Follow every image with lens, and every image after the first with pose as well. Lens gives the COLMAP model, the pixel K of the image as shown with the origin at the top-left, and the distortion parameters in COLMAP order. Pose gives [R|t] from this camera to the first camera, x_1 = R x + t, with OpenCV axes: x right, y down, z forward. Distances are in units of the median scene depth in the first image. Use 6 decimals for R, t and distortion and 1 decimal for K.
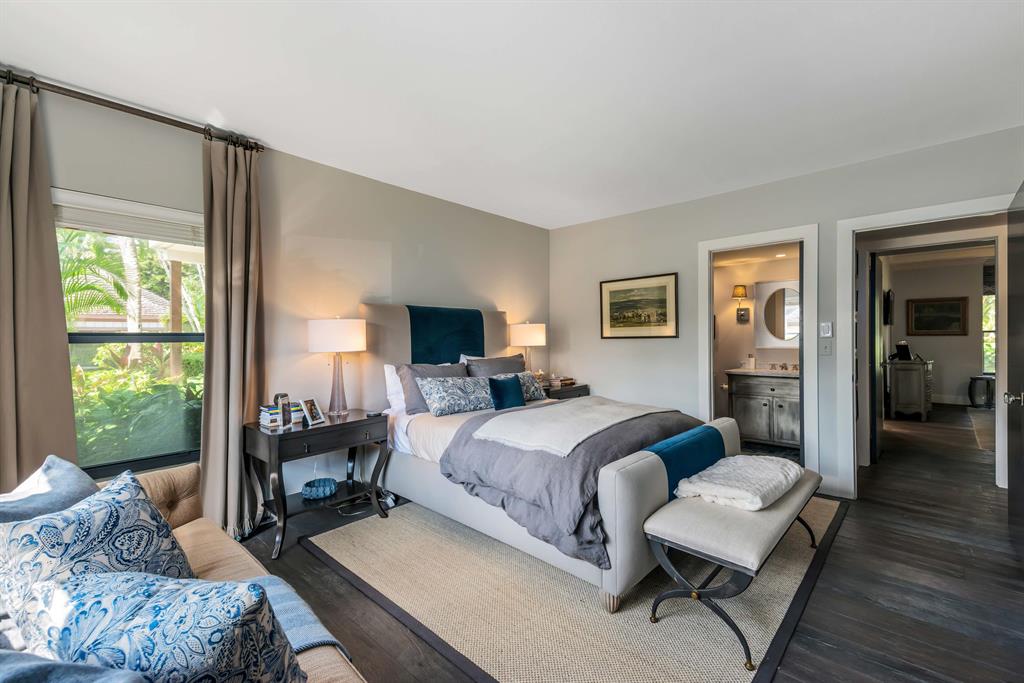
lens RADIAL K [[454.6, 0, 509.6], [0, 454.6, 334.4], [0, 0, 1]] dist [0.001439, 0.000056]
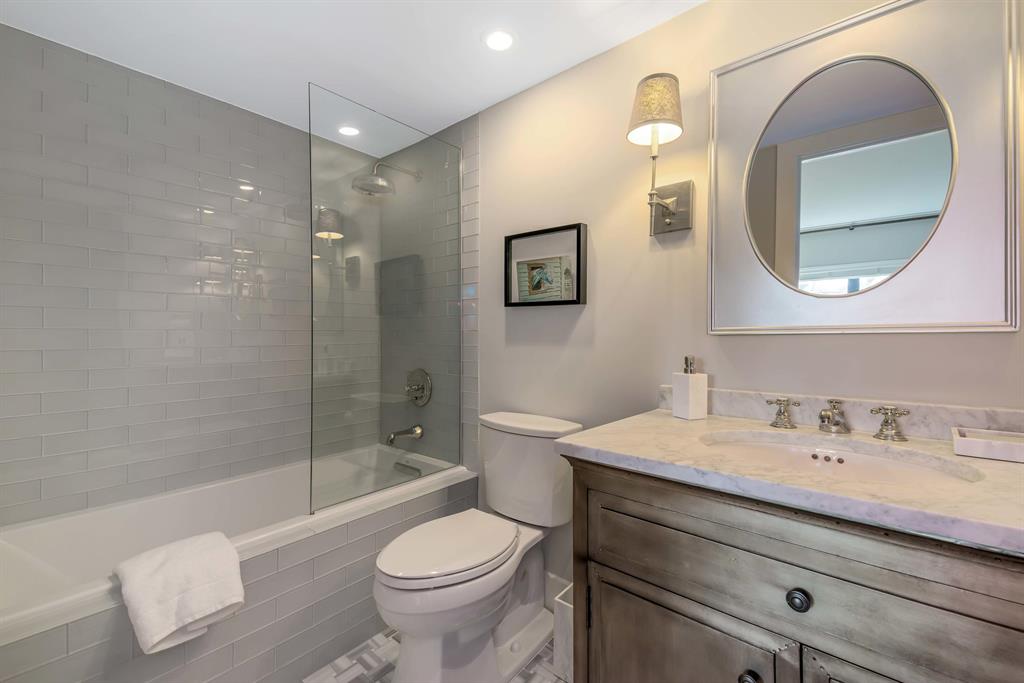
lens RADIAL K [[454.6, 0, 509.6], [0, 454.6, 334.4], [0, 0, 1]] dist [0.001439, 0.000056]
pose [[0.999532, -0.000479, 0.030578, 0.411328], [-0.000025, 0.999864, 0.016467, 0.025905], [-0.030582, -0.016460, 0.999397, 0.735302]]
